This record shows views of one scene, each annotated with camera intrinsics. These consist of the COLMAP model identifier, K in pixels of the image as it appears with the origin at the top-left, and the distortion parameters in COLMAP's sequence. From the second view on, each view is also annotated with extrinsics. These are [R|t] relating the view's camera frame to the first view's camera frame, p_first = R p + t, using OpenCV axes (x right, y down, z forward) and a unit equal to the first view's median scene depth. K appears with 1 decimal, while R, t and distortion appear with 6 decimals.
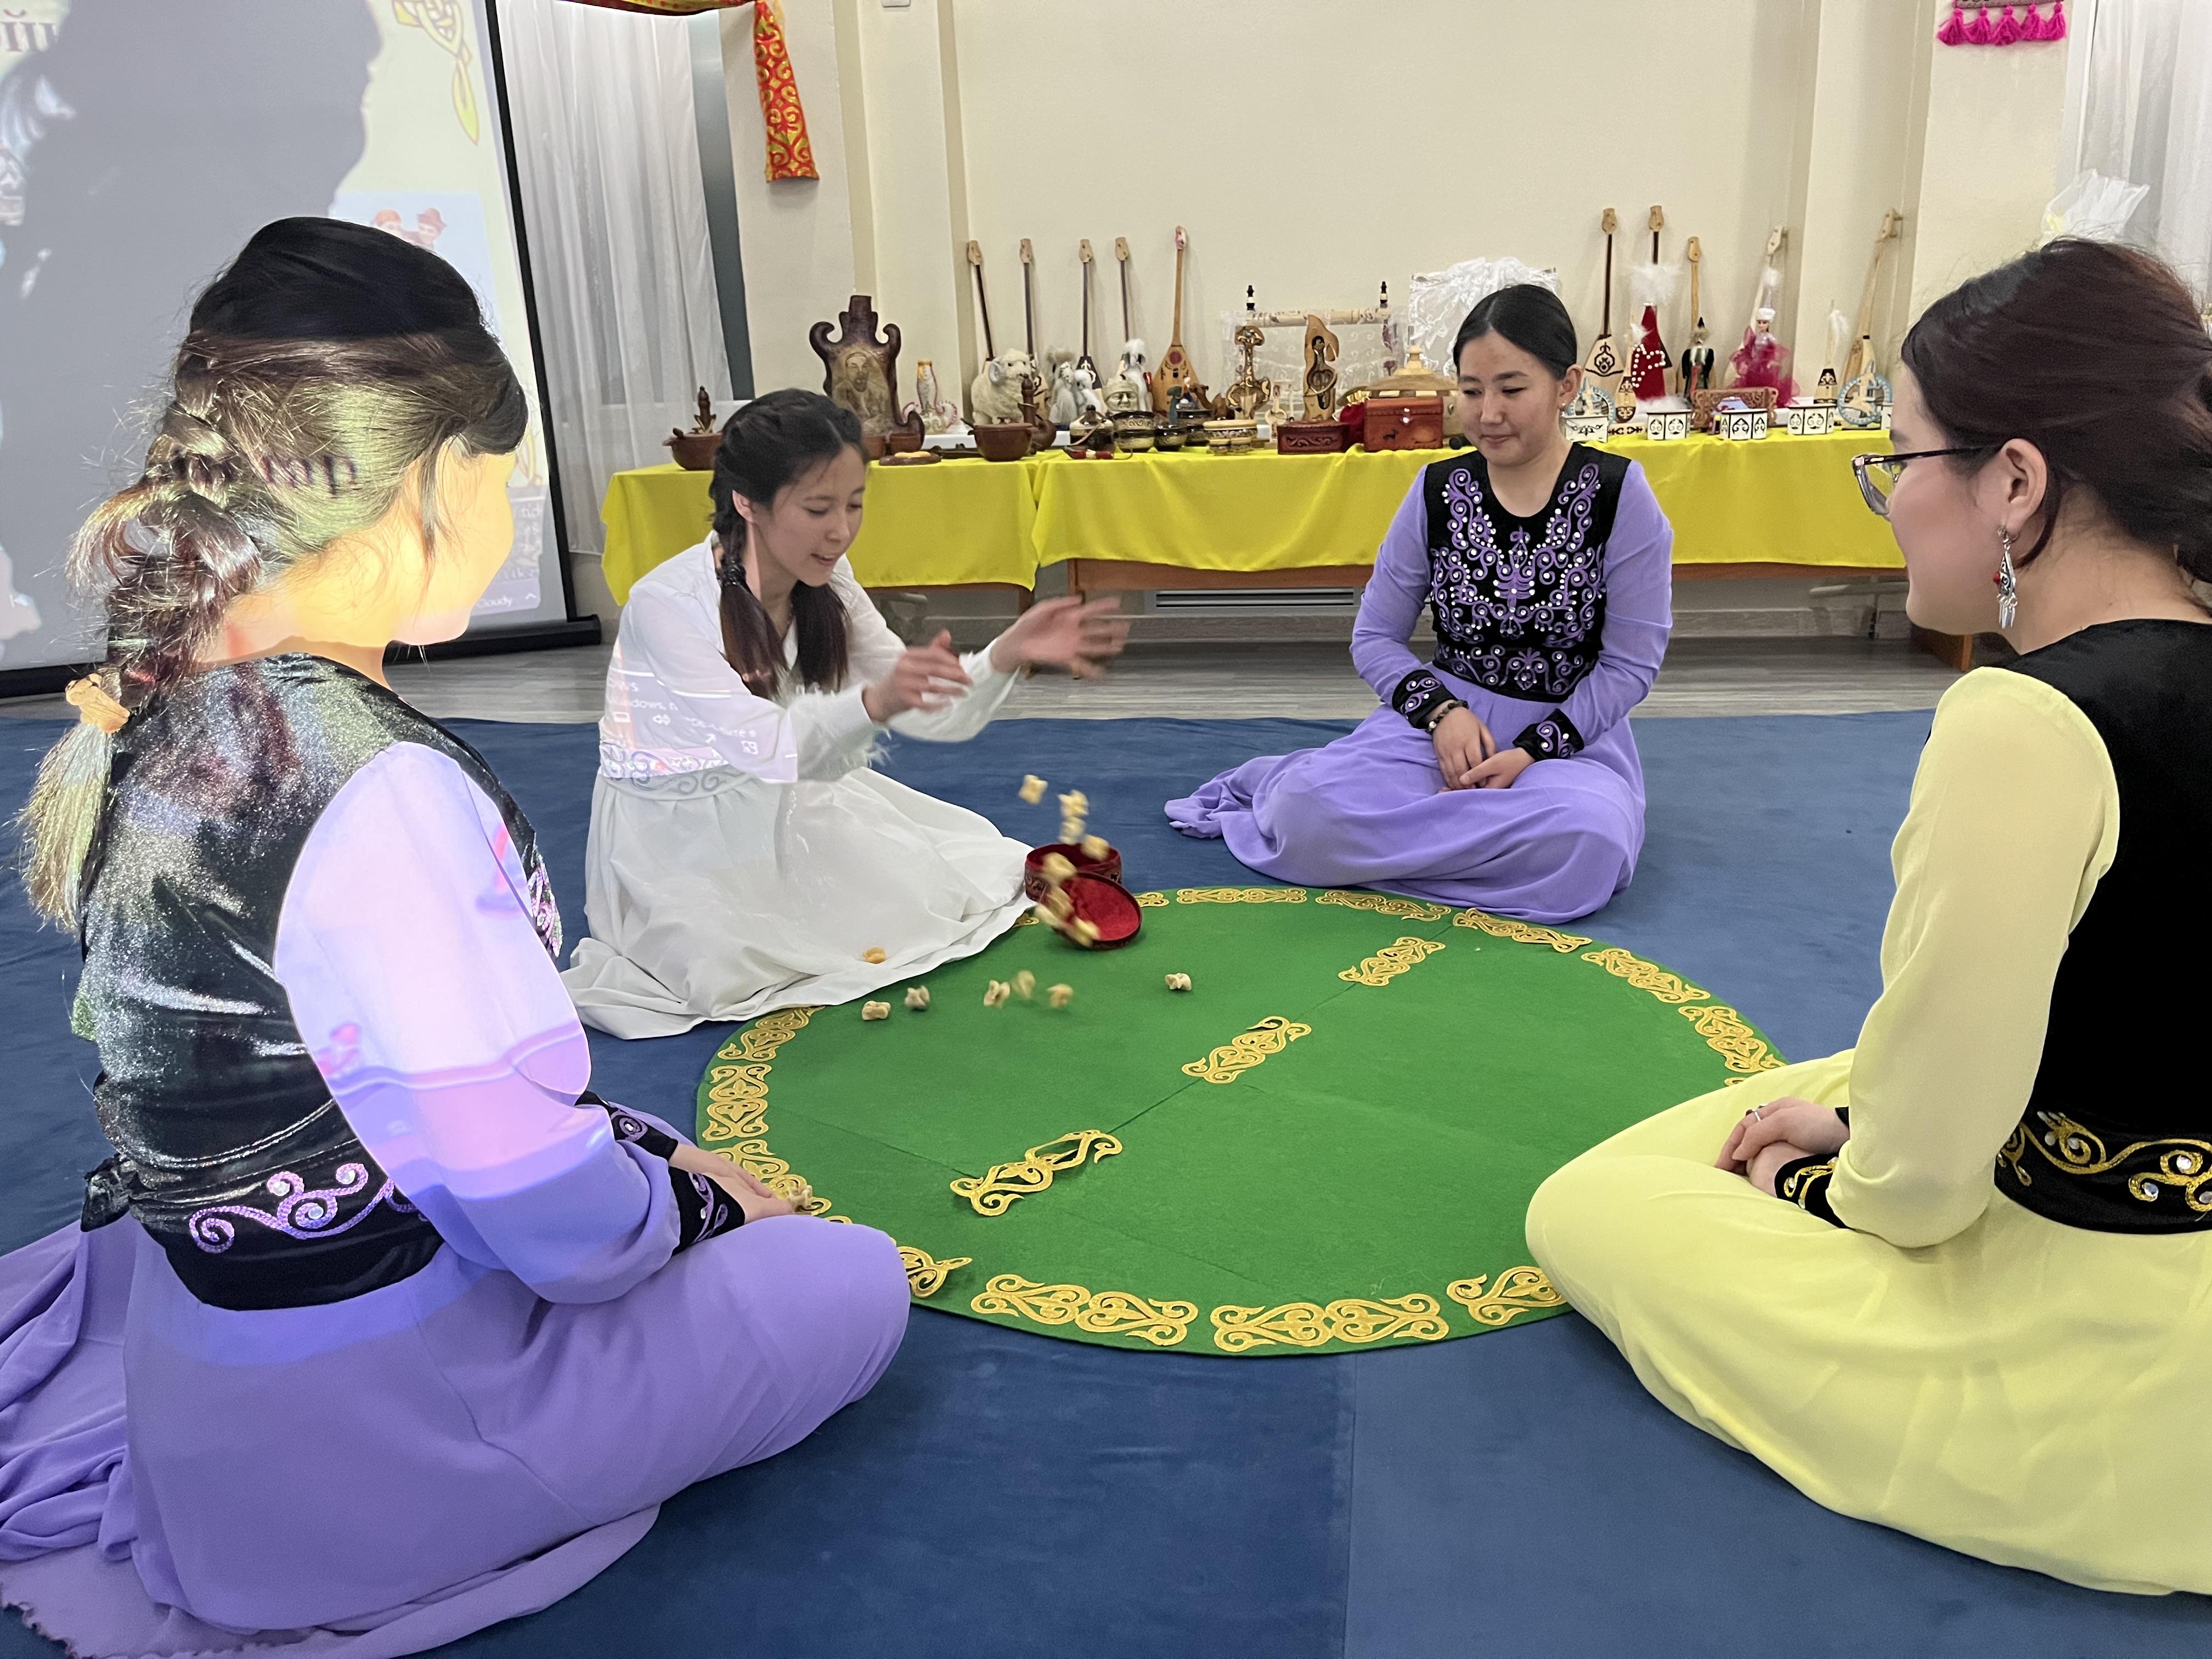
lens RADIAL K [[1675.2, 0, 1138.6], [0, 1675.2, 838.2], [0, 0, 1]] dist [0.048193, -0.068134]
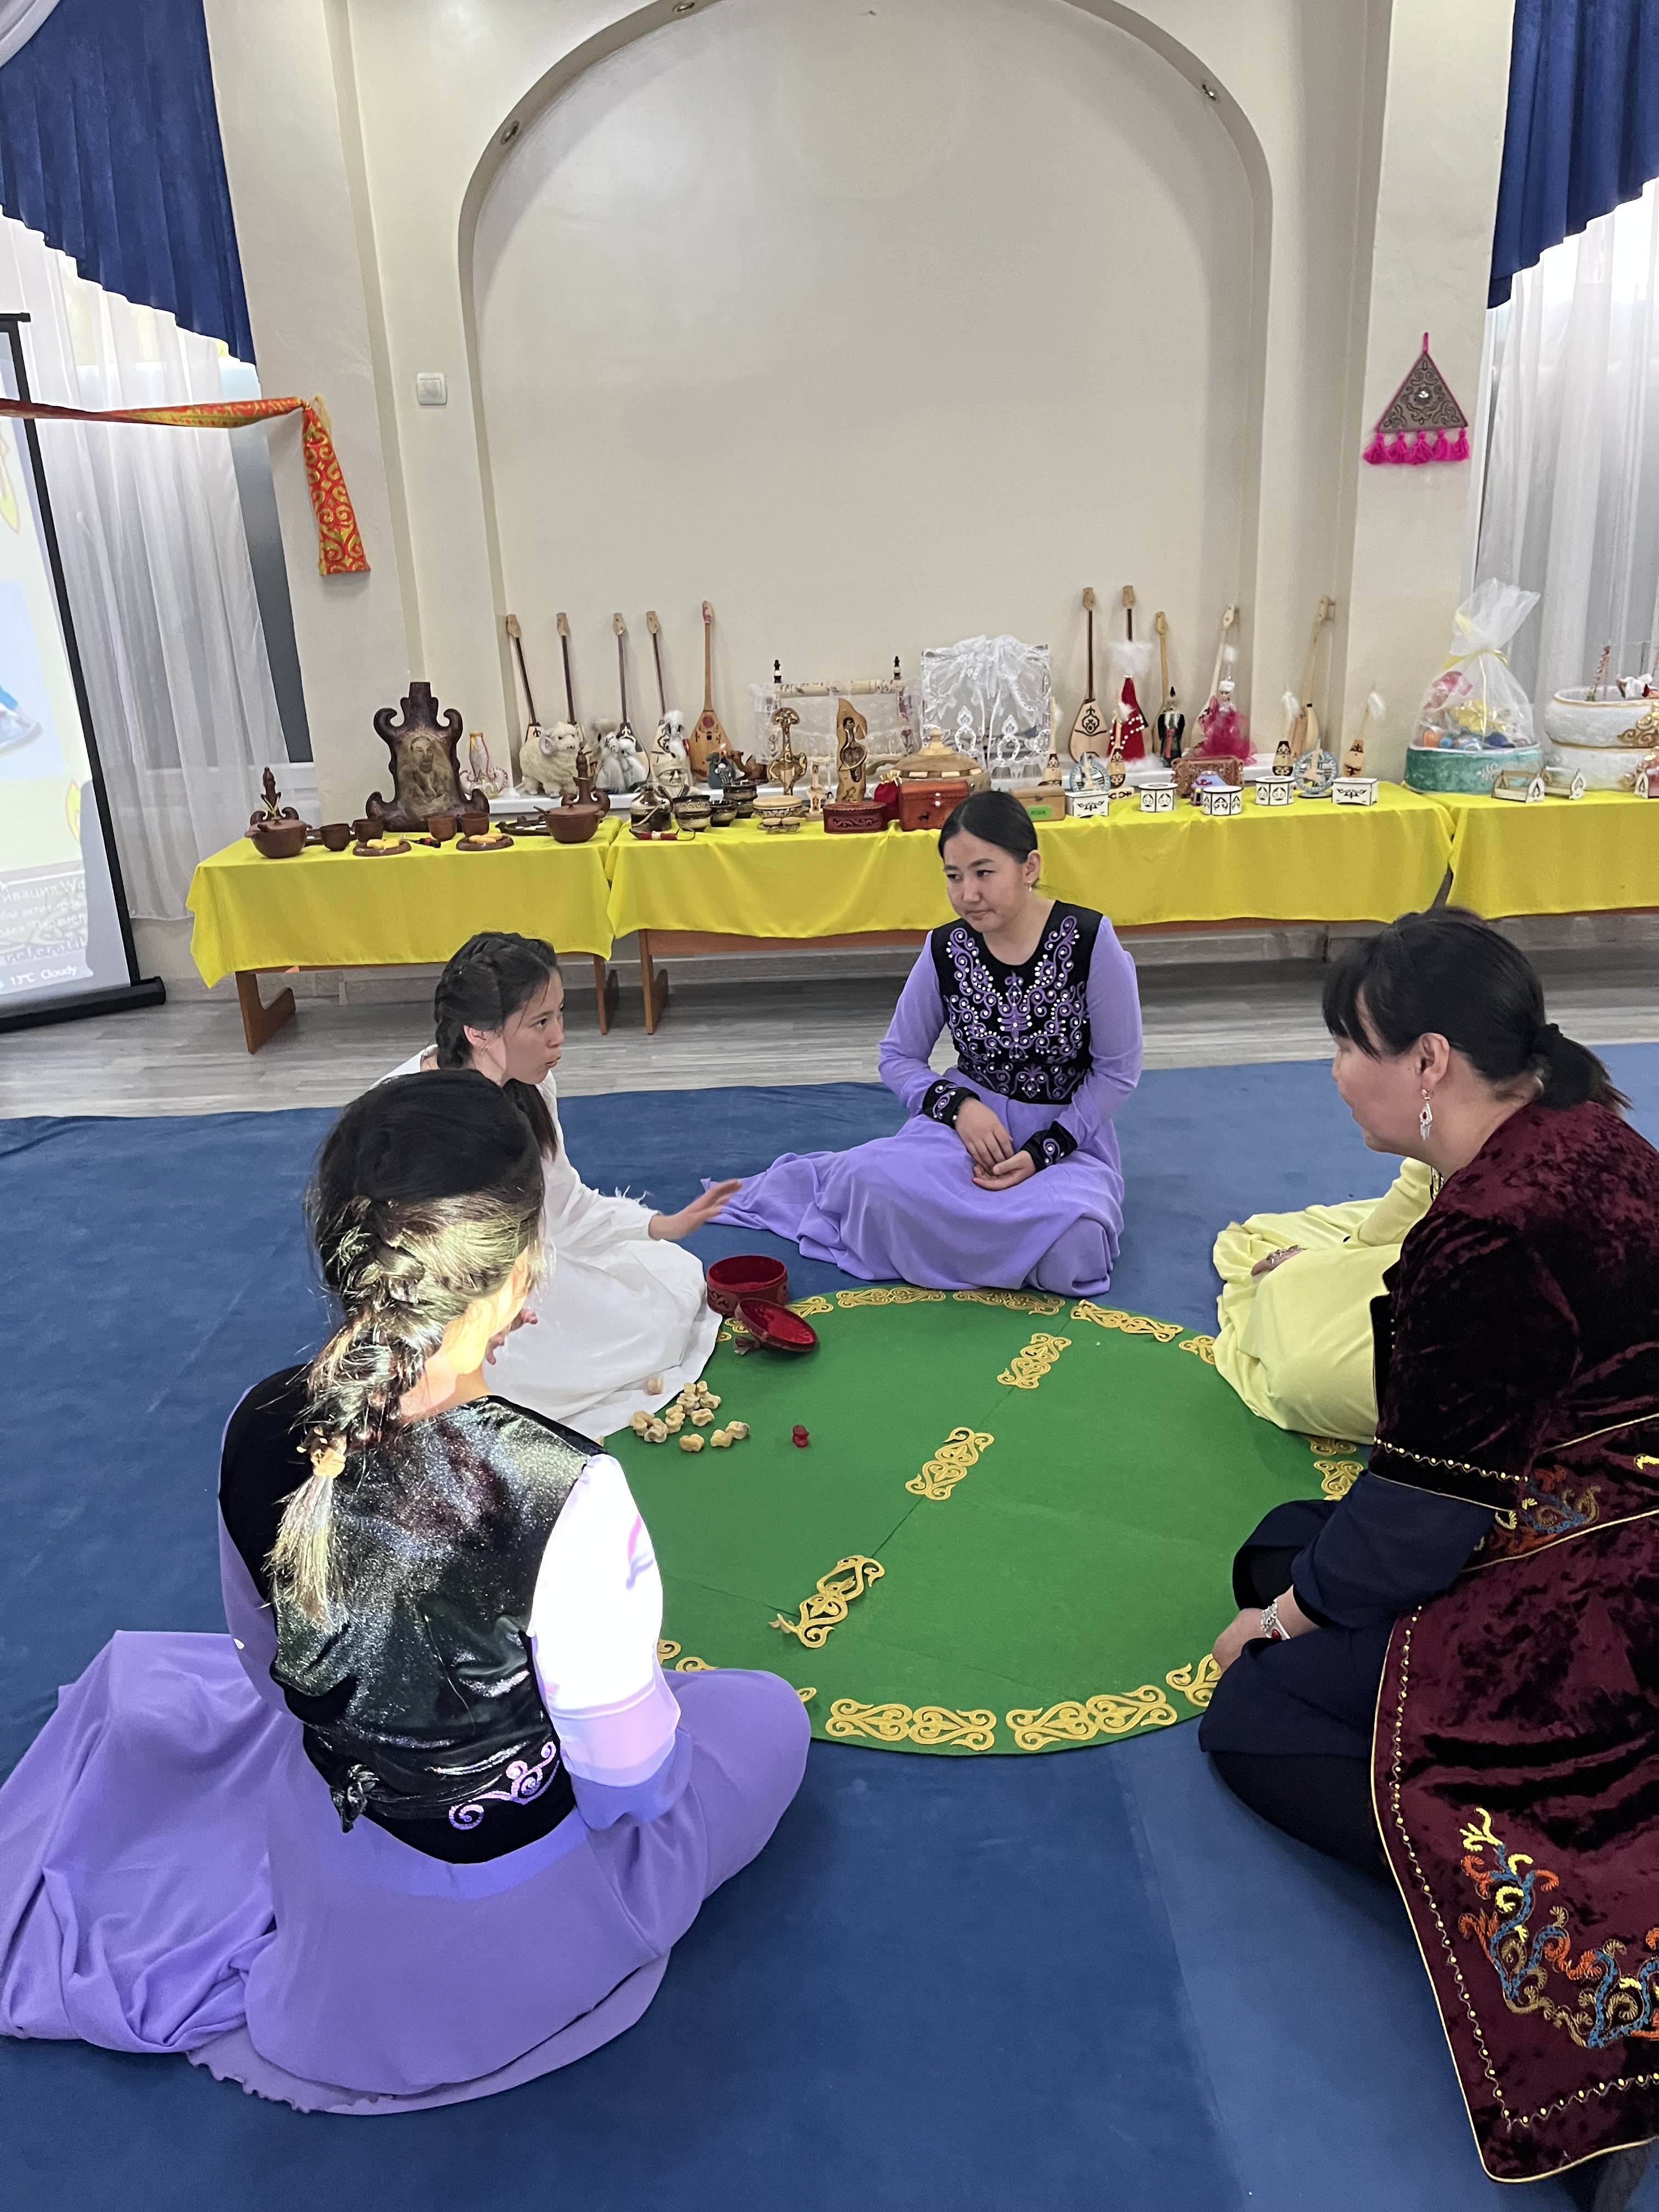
lens RADIAL K [[1659.5, 0, 820.8], [0, 1659.5, 1107.9], [0, 0, 1]] dist [0.017238, -0.008786]
pose [[0.987030, -0.061626, 0.148237, -0.090766], [0.054852, 0.997274, 0.049363, -0.094818], [-0.150875, -0.040592, 0.987719, -0.096629]]
